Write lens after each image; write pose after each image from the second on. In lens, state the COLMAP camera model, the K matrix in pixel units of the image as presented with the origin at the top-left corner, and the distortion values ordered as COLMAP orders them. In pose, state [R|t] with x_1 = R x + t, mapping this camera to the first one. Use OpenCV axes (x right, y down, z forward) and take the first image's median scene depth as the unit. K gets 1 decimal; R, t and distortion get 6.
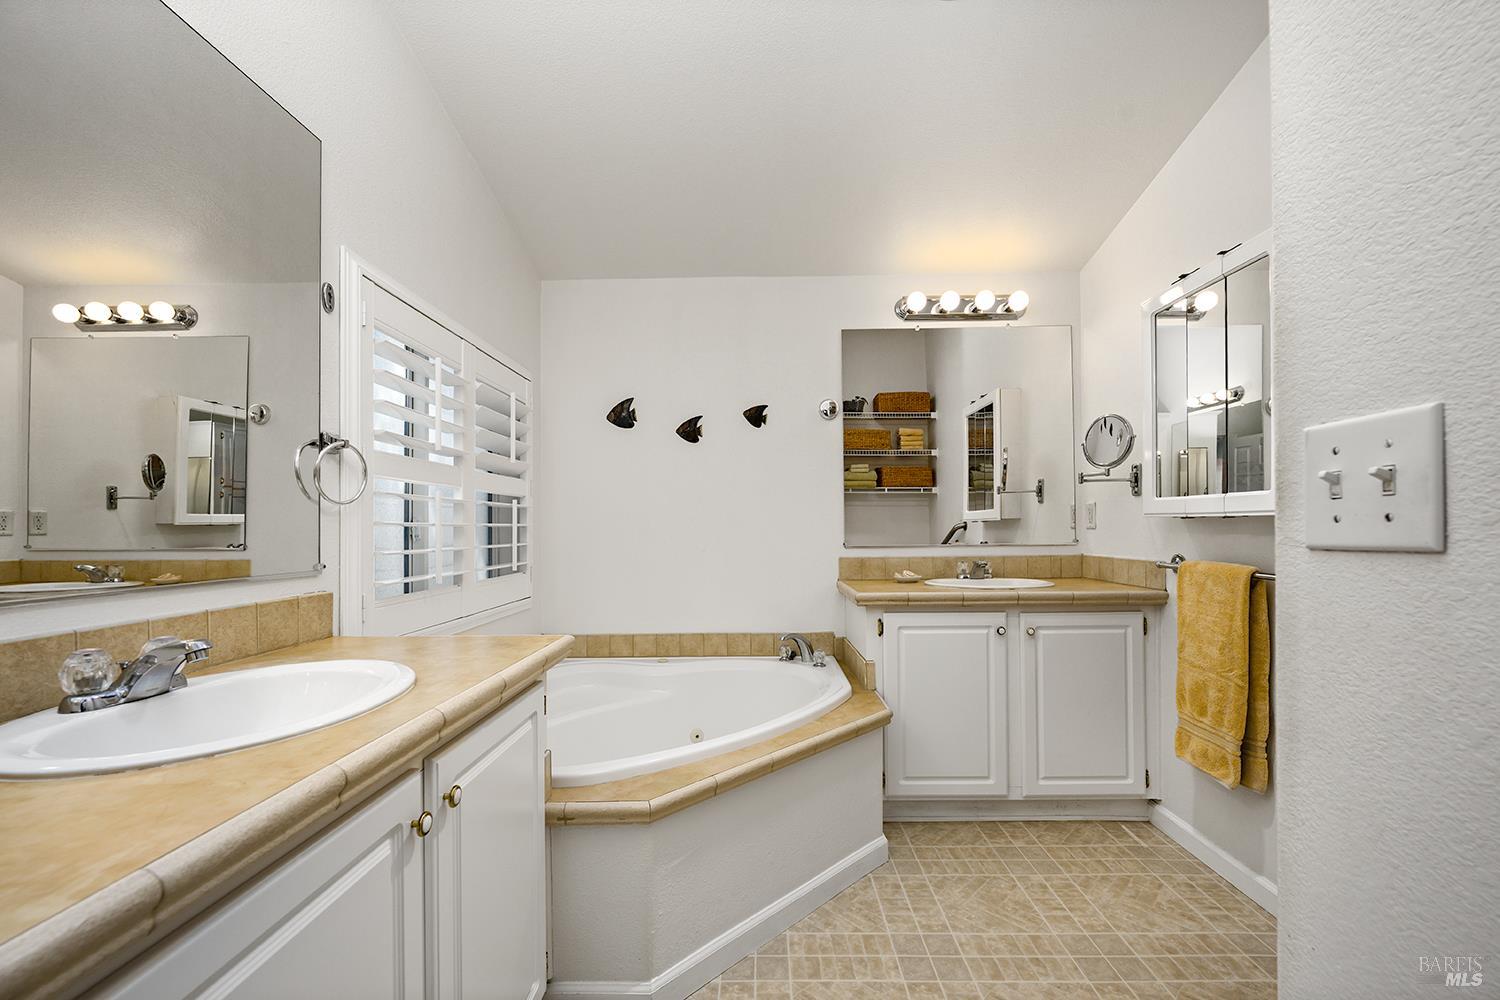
lens RADIAL K [[618.0, 0, 753.3], [0, 618.0, 524.4], [0, 0, 1]] dist [-0.000471, 0.000007]
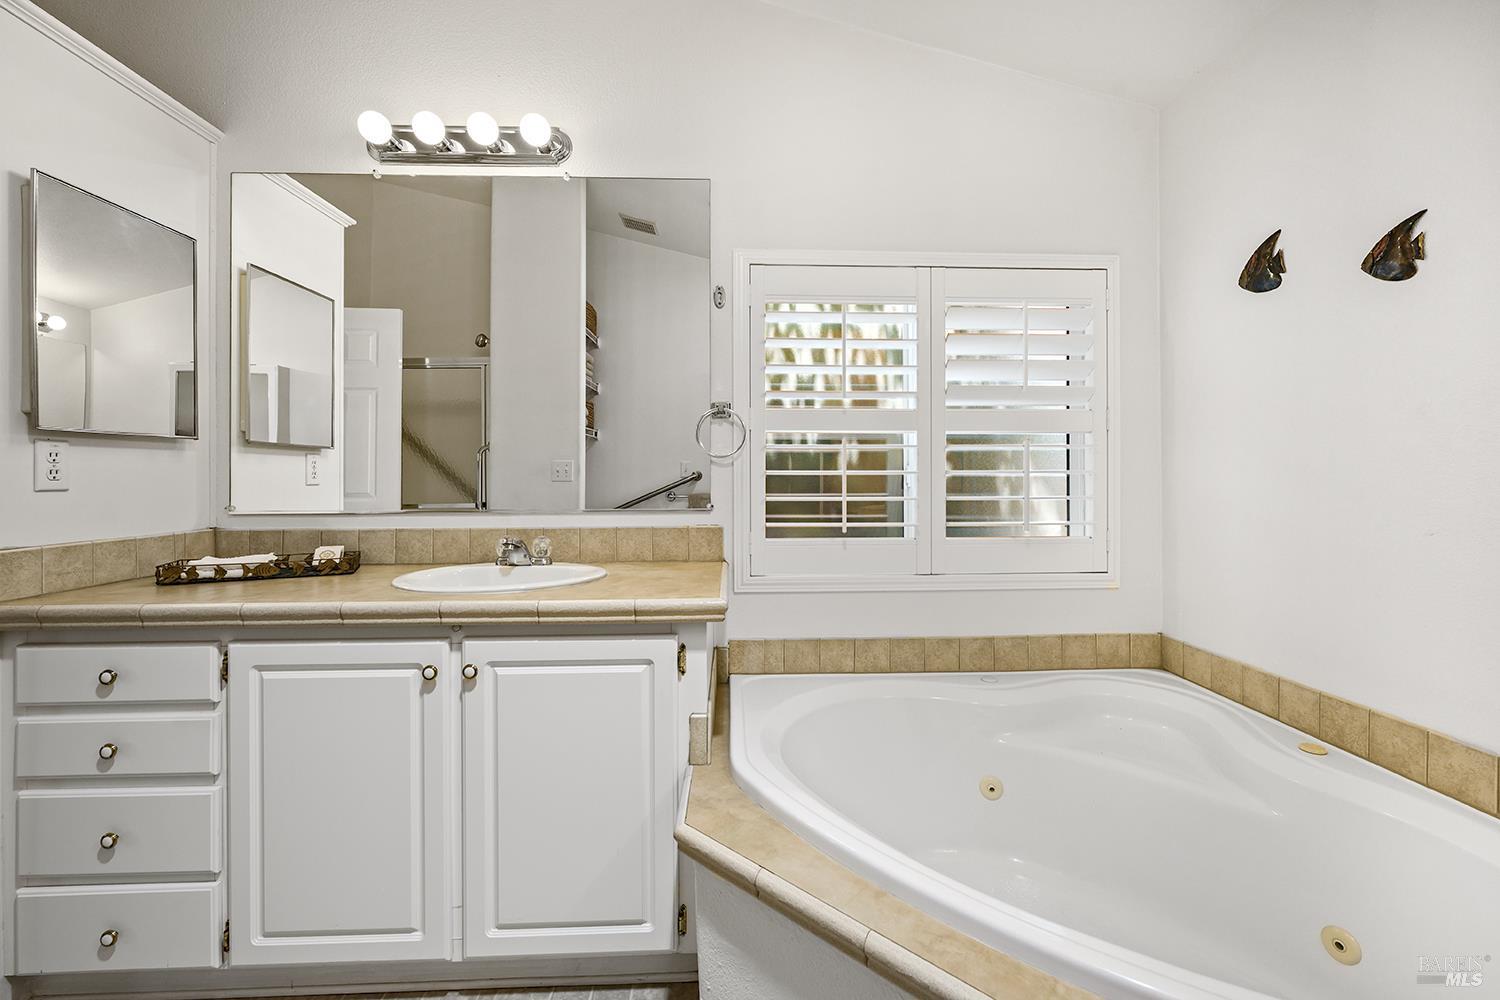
lens RADIAL K [[599.7, 0, 748.4], [0, 599.7, 491.2], [0, 0, 1]] dist [-0.007377, -0.000048]
pose [[0.051955, 0.026807, -0.998290, 0.347789], [0.004260, 0.999625, 0.027064, 0.001280], [0.998640, -0.005659, 0.051821, 0.617158]]
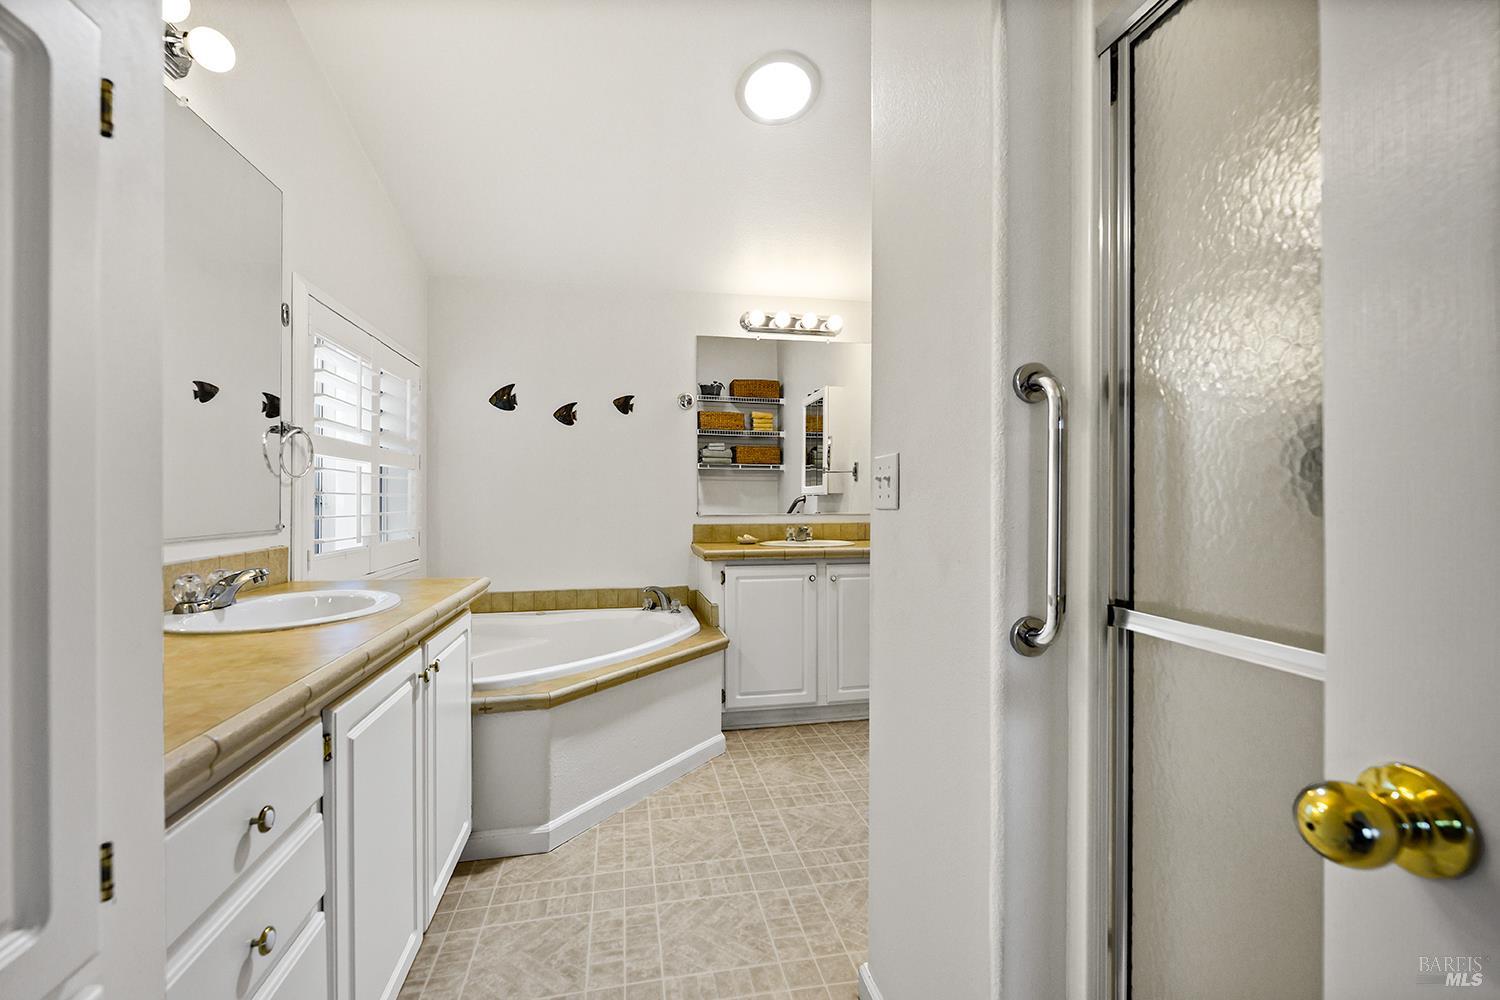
lens RADIAL K [[640.1, 0, 752.1], [0, 640.1, 500.3], [0, 0, 1]] dist [-0.001656, 0.000003]
pose [[0.977522, 0.007678, 0.210693, -0.015143], [-0.008880, 0.999949, 0.004757, -0.000349], [-0.210646, -0.006521, 0.977541, -0.292419]]
